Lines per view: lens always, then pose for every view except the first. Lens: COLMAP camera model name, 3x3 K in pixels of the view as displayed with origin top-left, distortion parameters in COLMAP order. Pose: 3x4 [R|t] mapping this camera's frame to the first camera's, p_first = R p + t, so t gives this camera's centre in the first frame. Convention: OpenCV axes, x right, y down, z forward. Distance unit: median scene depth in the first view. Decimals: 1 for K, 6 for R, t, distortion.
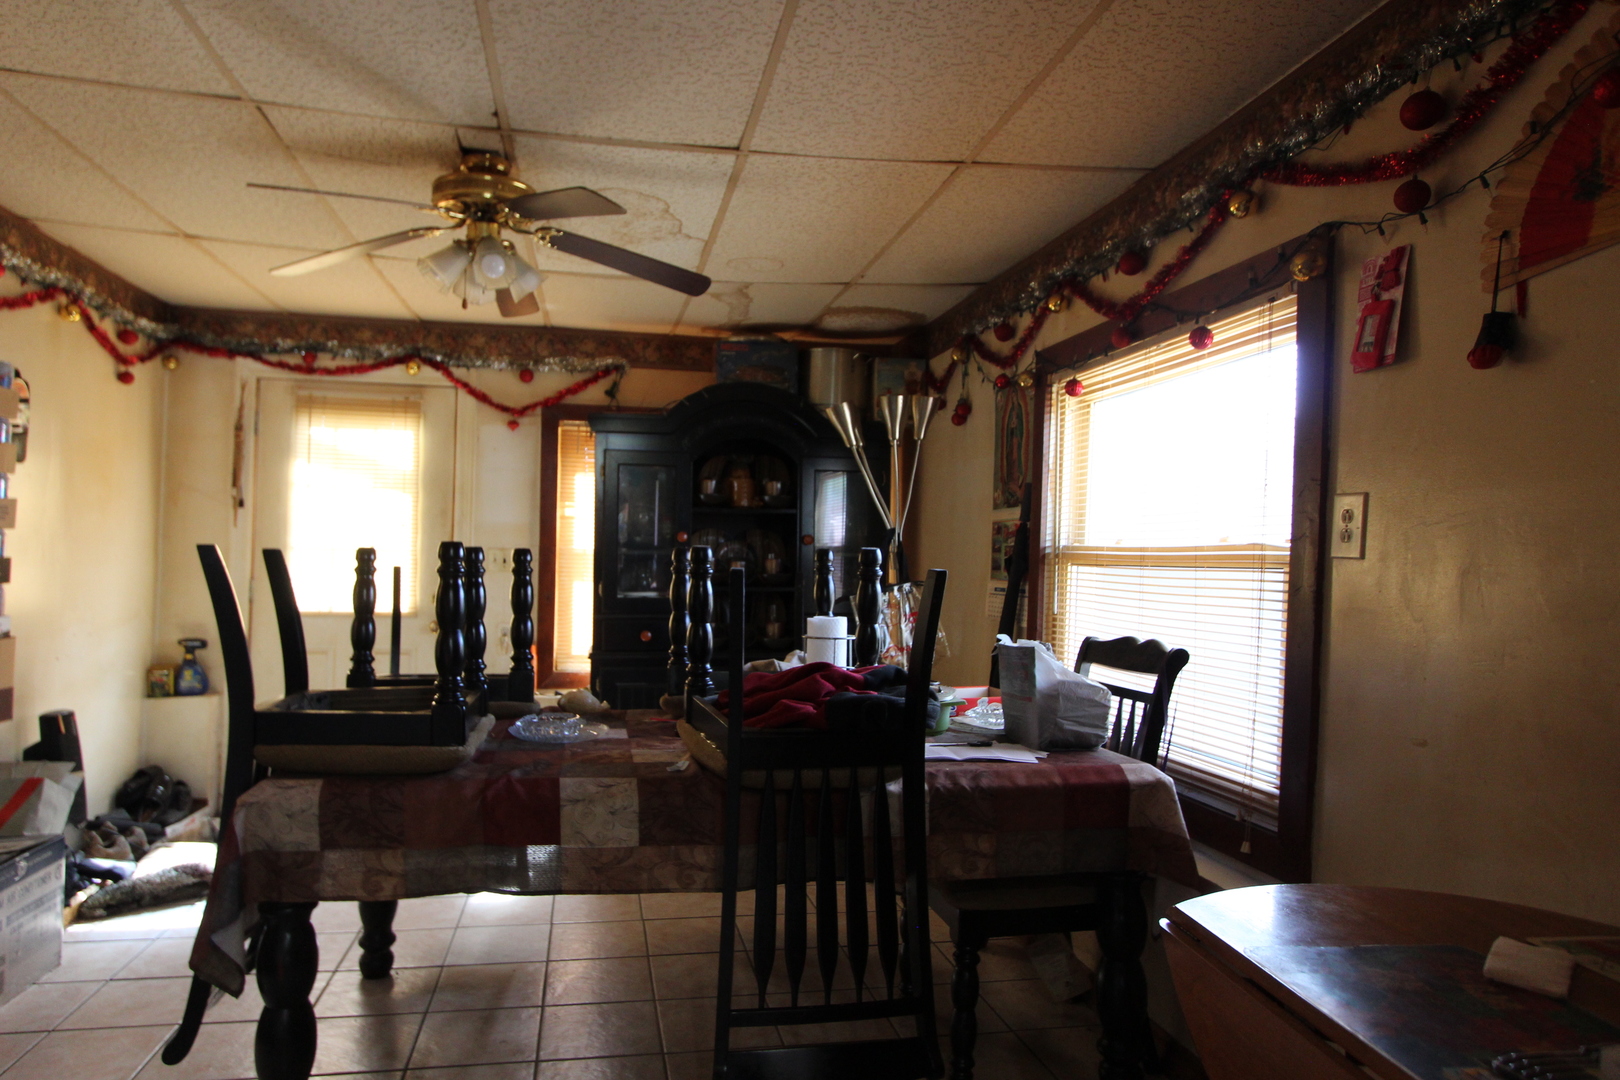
lens RADIAL K [[1007.9, 0, 764.2], [0, 1007.9, 545.2], [0, 0, 1]] dist [-0.021383, 0.017737]
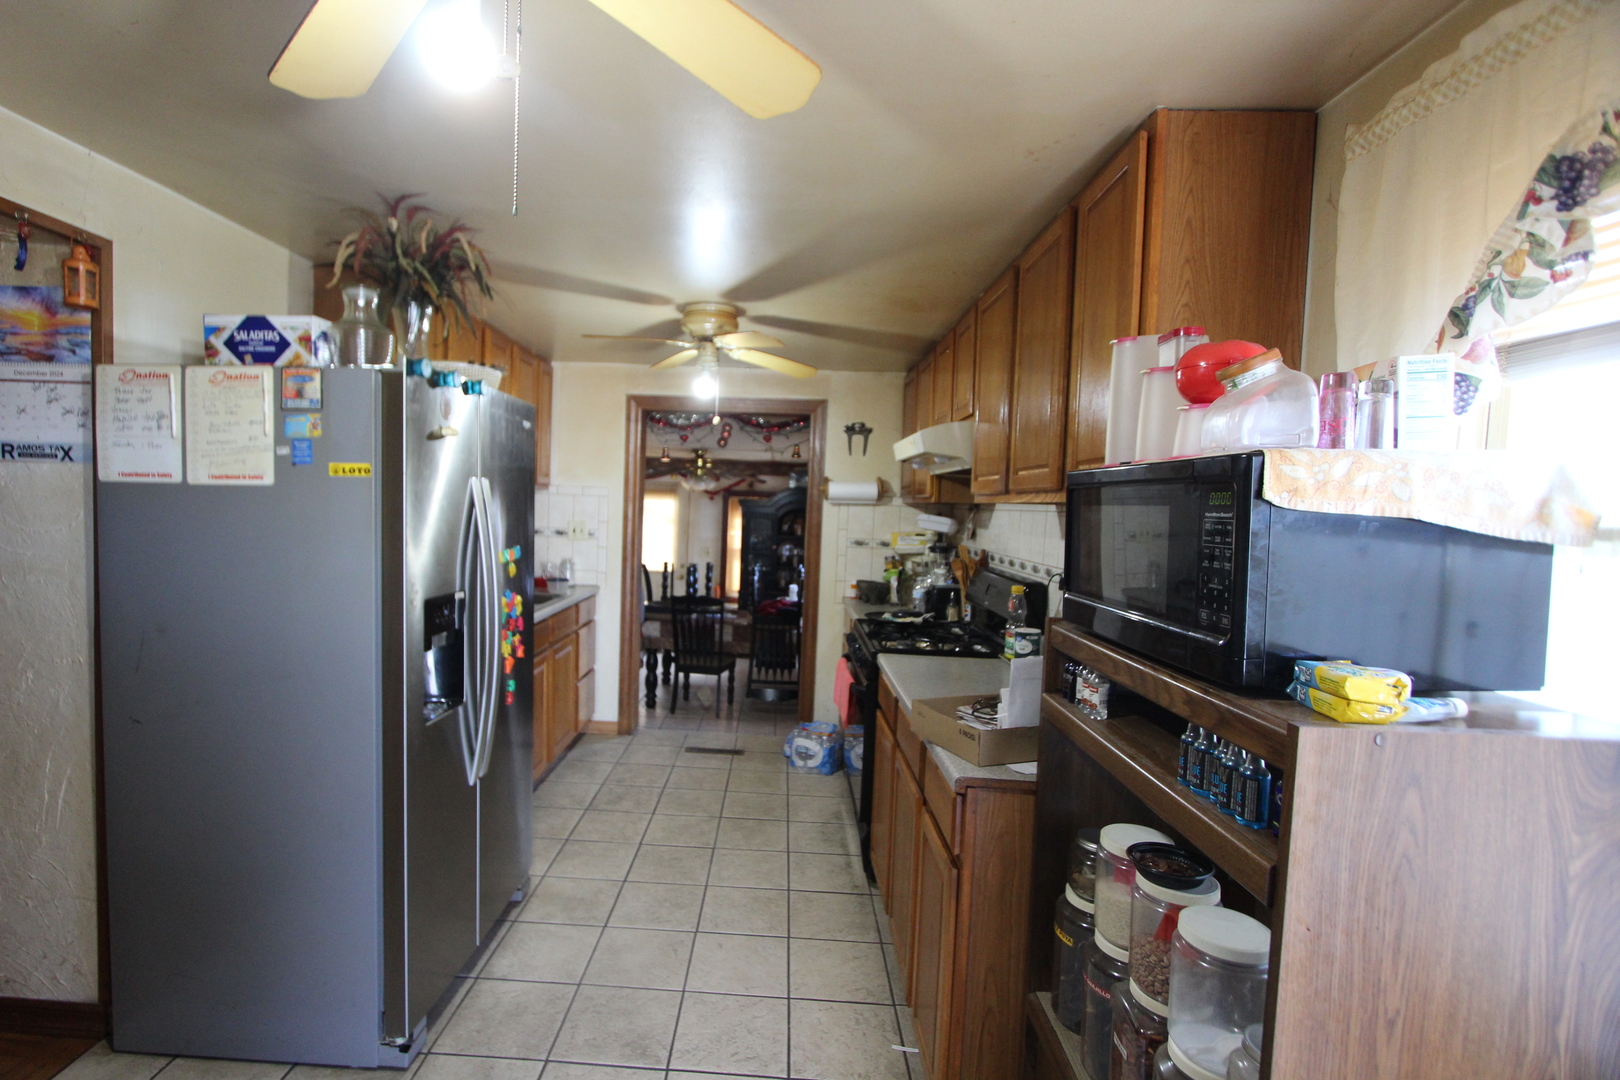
lens RADIAL K [[757.7, 0, 756.1], [0, 757.7, 537.2], [0, 0, 1]] dist [-0.013290, -0.000115]
pose [[0.978639, 0.026906, -0.203820, 0.260215], [-0.016580, 0.998499, 0.052199, -0.128662], [0.204918, -0.047704, 0.977616, -0.877653]]
